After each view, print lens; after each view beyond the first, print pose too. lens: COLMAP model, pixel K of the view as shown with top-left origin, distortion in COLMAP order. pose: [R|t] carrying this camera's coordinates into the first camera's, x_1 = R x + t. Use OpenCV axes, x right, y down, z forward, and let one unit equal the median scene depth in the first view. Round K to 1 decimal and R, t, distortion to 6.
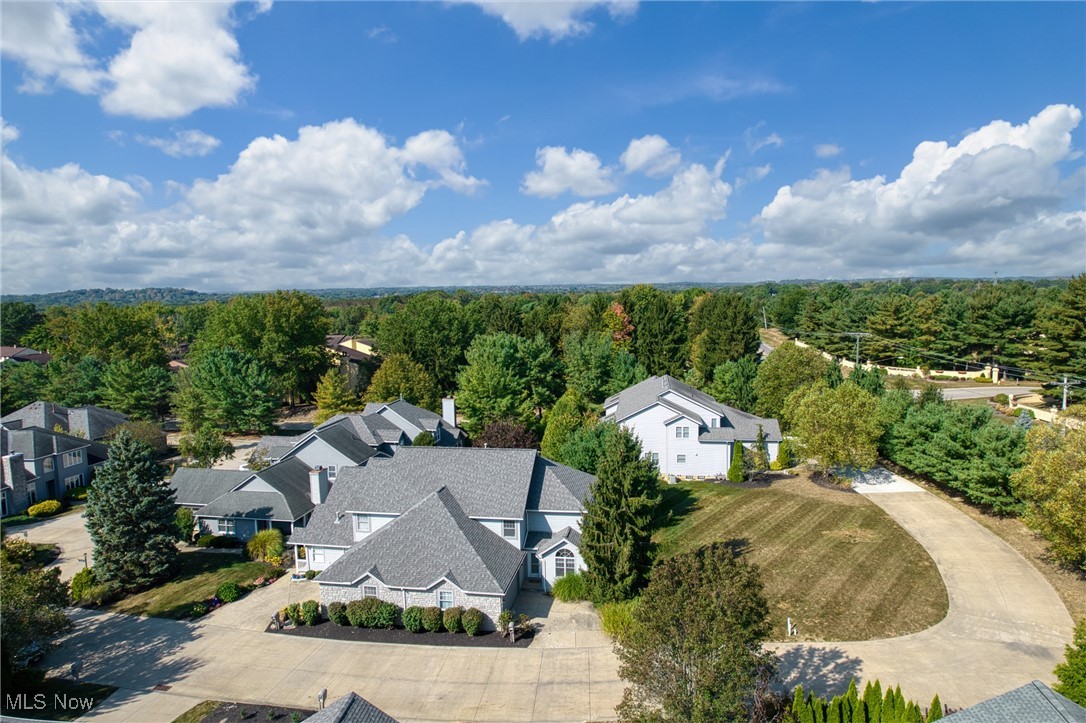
lens RADIAL K [[695.4, 0, 567.5], [0, 695.4, 366.0], [0, 0, 1]] dist [-0.077769, 0.080533]
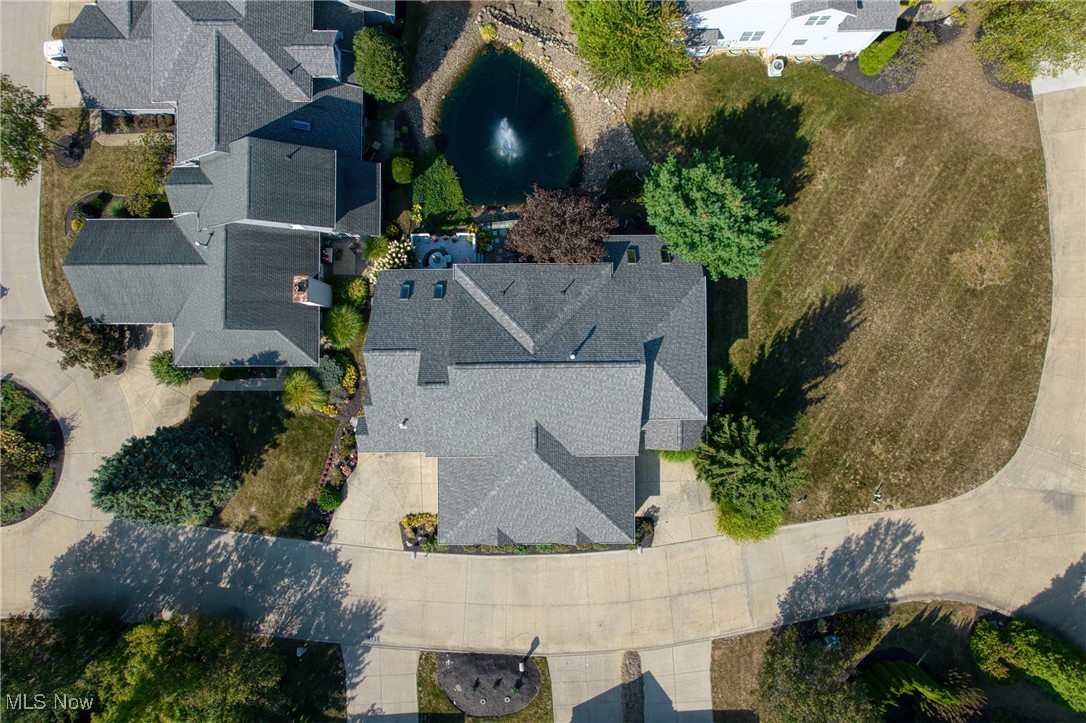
lens RADIAL K [[695.4, 0, 567.5], [0, 695.4, 366.0], [0, 0, 1]] dist [-0.077769, 0.080533]
pose [[0.988384, -0.146489, 0.040480, -0.202606], [-0.021040, 0.131897, 0.991040, -0.784414], [-0.150516, -0.980379, 0.127283, 1.182507]]
